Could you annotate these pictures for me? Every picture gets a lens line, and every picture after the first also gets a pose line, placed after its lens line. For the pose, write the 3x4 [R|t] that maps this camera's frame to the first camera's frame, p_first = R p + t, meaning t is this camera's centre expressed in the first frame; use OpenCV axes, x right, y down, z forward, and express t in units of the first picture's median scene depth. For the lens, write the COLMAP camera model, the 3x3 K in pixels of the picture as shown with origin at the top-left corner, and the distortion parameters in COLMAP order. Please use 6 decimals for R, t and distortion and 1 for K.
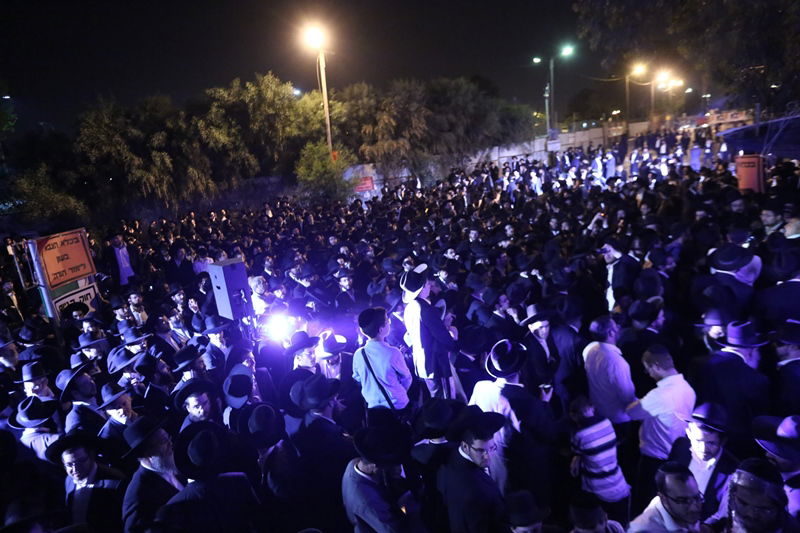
lens RADIAL K [[504.8, 0, 392.5], [0, 504.8, 256.5], [0, 0, 1]] dist [-0.050292, 0.054224]
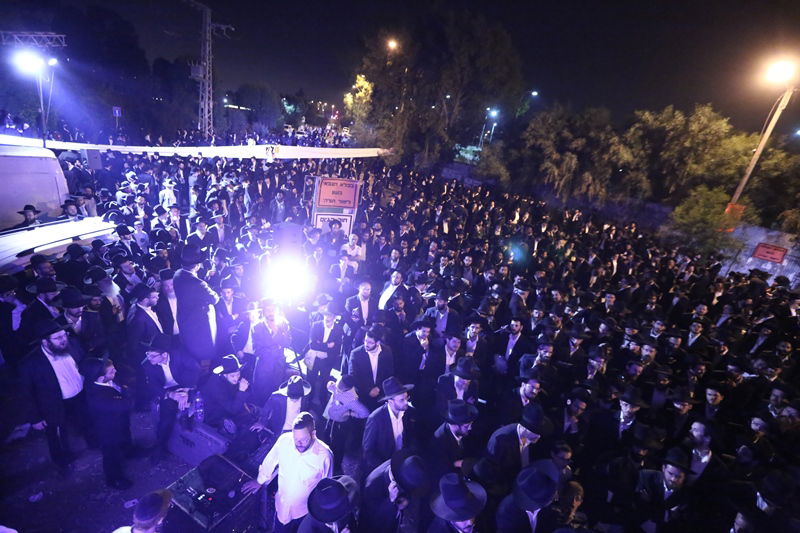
lens RADIAL K [[395.6, 0, 394.1], [0, 395.6, 262.2], [0, 0, 1]] dist [-0.063214, 0.034930]
pose [[0.453939, 0.458616, -0.763944, 0.172824], [-0.388562, 0.873441, 0.293464, -0.081600], [0.801847, 0.163625, 0.574690, 0.136582]]
